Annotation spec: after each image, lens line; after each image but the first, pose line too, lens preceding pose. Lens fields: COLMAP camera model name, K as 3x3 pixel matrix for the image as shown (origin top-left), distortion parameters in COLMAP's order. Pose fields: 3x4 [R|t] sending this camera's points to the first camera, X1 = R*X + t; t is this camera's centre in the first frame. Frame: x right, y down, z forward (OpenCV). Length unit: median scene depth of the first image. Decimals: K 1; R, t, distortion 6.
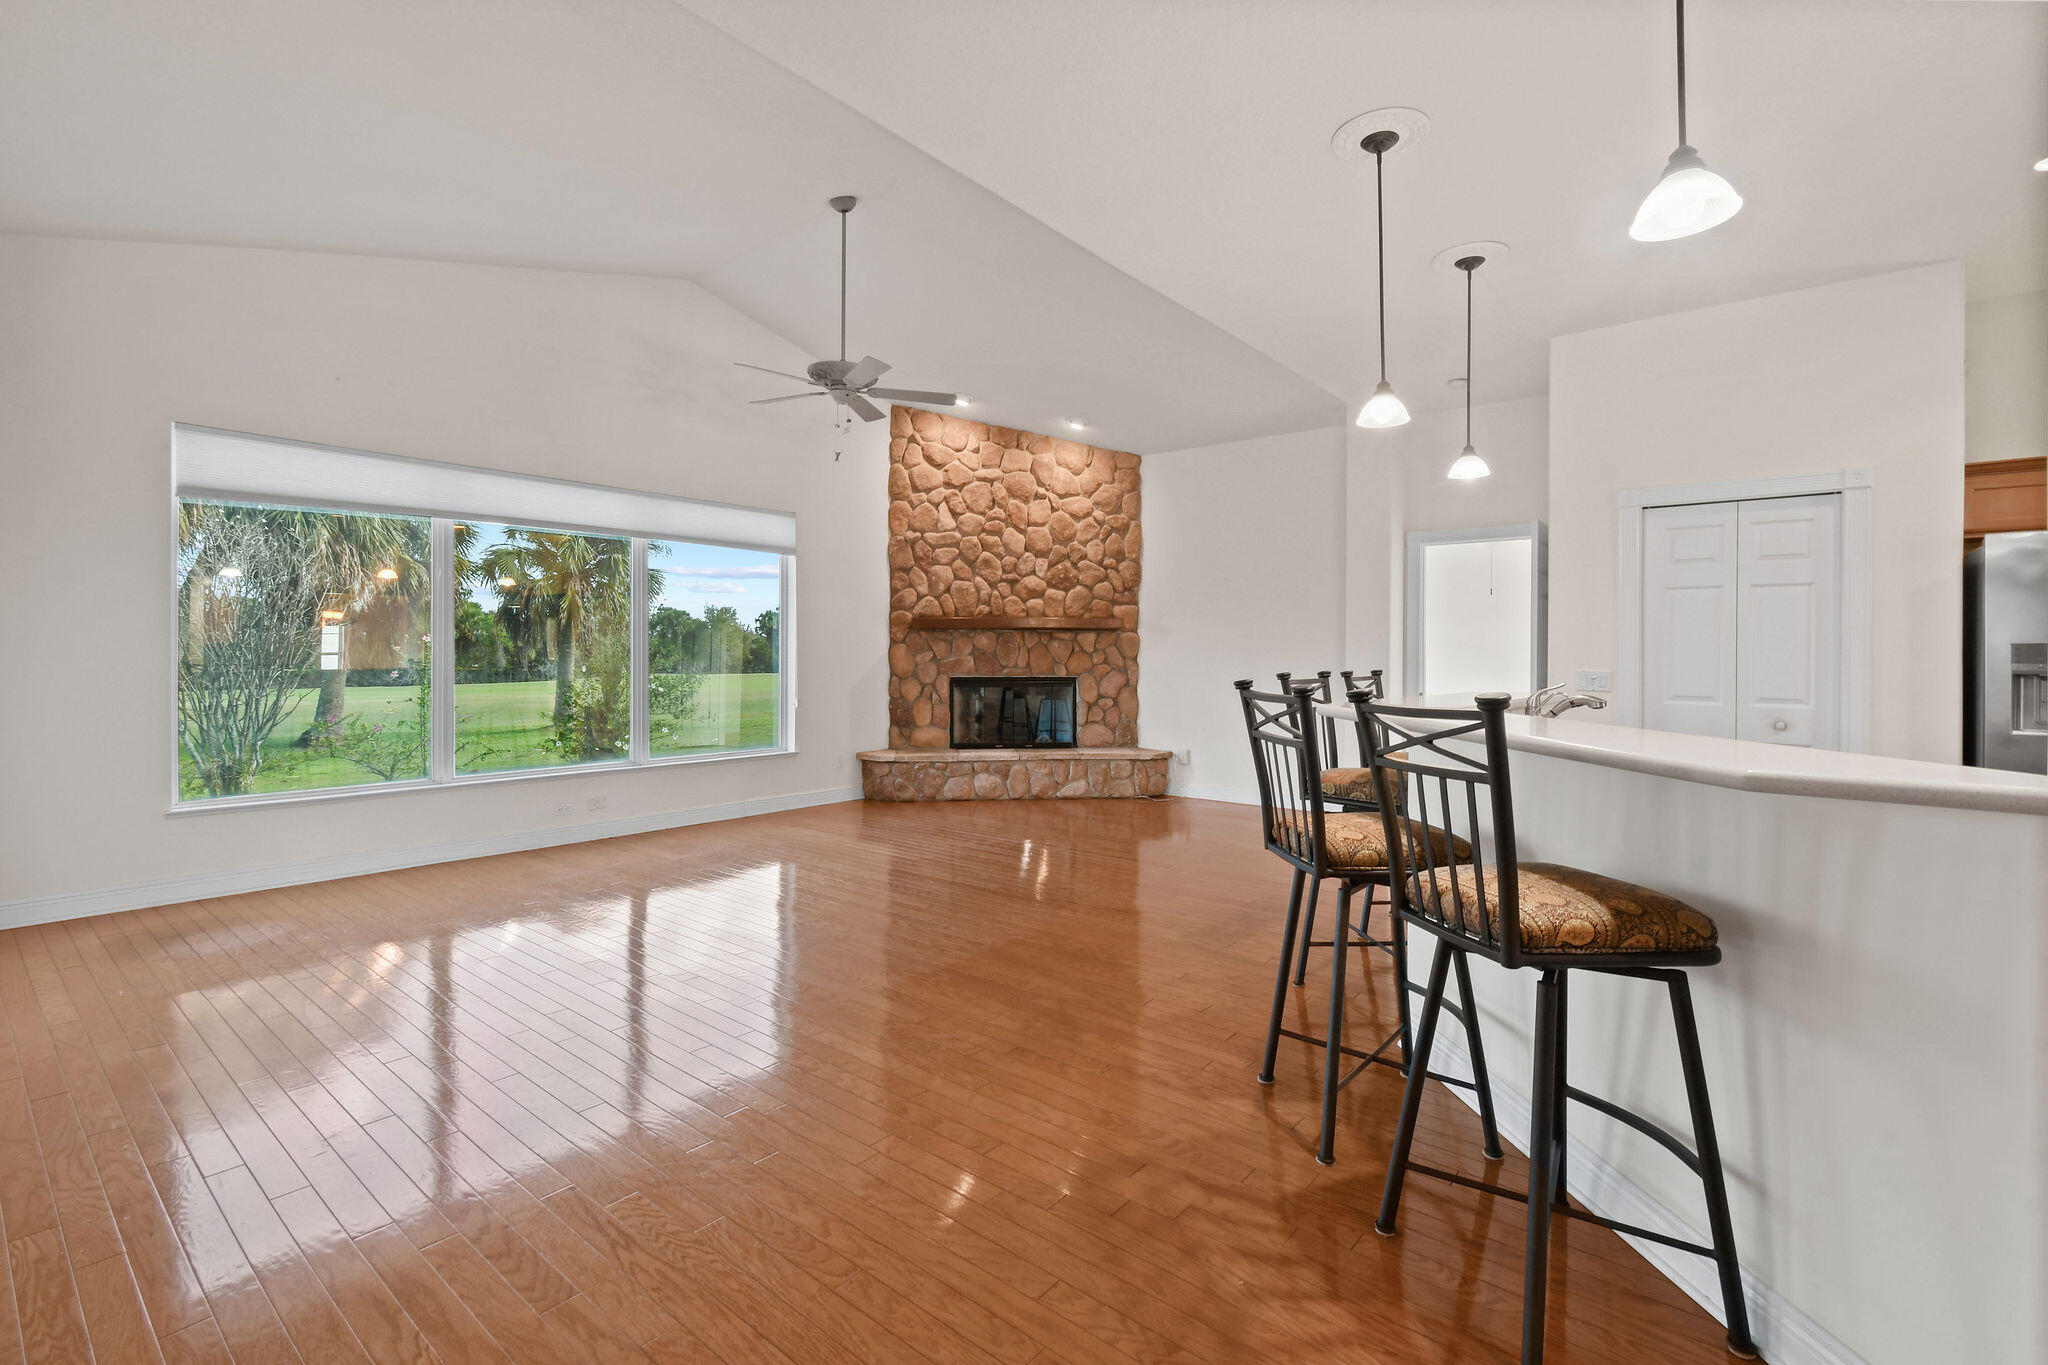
lens RADIAL K [[914.8, 0, 1051.7], [0, 914.8, 659.6], [0, 0, 1]] dist [0.000280, -0.000716]
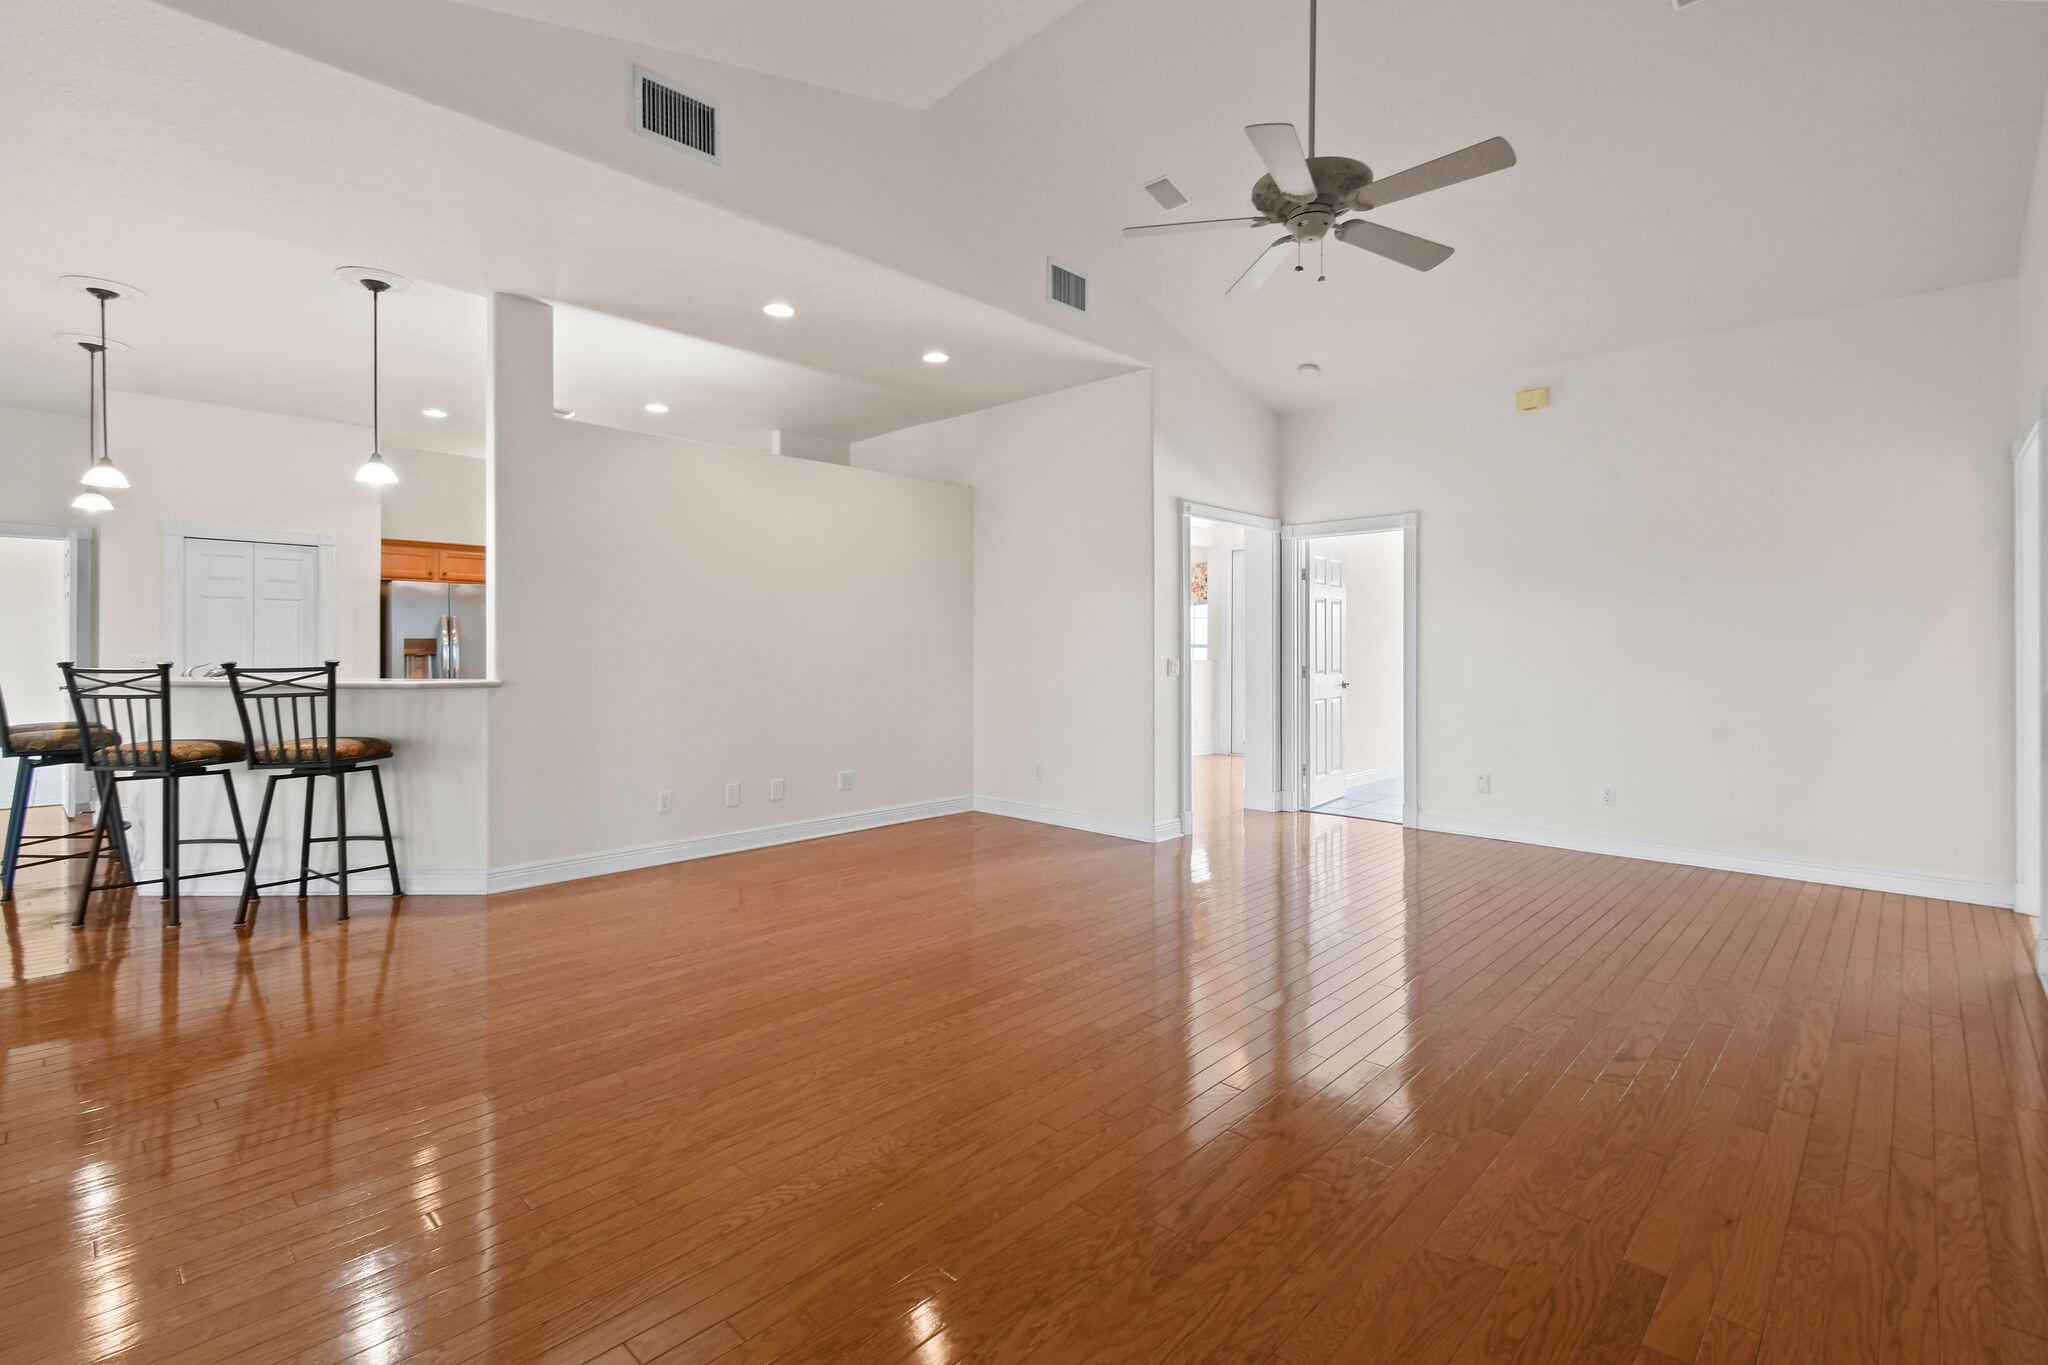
lens RADIAL K [[918.1, 0, 1033.1], [0, 918.1, 642.9], [0, 0, 1]] dist [0.001385, 0.000919]
pose [[0.087021, -0.000248, 0.996206, -0.370242], [0.005846, 0.999983, -0.000262, -0.000009], [-0.996189, 0.005847, 0.087021, -0.231429]]
